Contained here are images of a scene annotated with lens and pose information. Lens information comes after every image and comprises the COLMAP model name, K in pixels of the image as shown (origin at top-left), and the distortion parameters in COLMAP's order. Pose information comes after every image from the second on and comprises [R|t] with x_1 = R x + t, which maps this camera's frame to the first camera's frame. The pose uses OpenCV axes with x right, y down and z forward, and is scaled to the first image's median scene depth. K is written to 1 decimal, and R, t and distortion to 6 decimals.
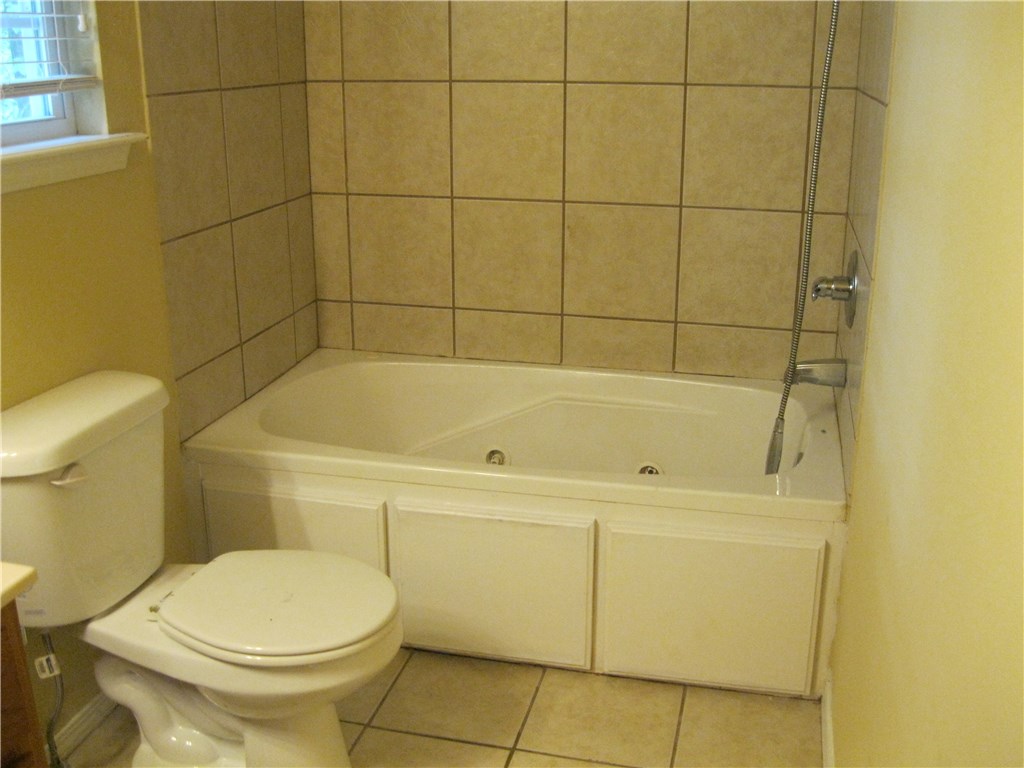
lens RADIAL K [[1048.5, 0, 512.0], [0, 1048.5, 384.0], [0, 0, 1]] dist [-0.105180, -0.013509]
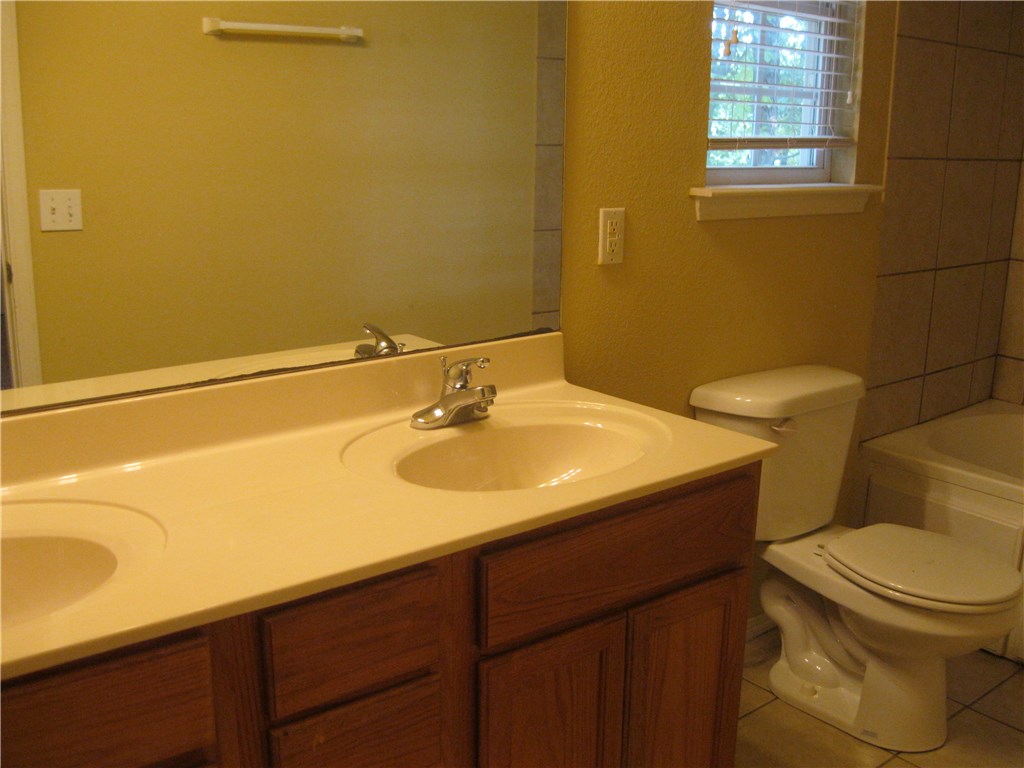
lens RADIAL K [[1048.5, 0, 512.0], [0, 1048.5, 384.0], [0, 0, 1]] dist [-0.105180, -0.013509]
pose [[0.800543, 0.161309, -0.577157, 0.050849], [-0.204304, 0.978858, -0.009799, 0.103395], [0.563375, 0.125760, 0.816574, -0.271051]]
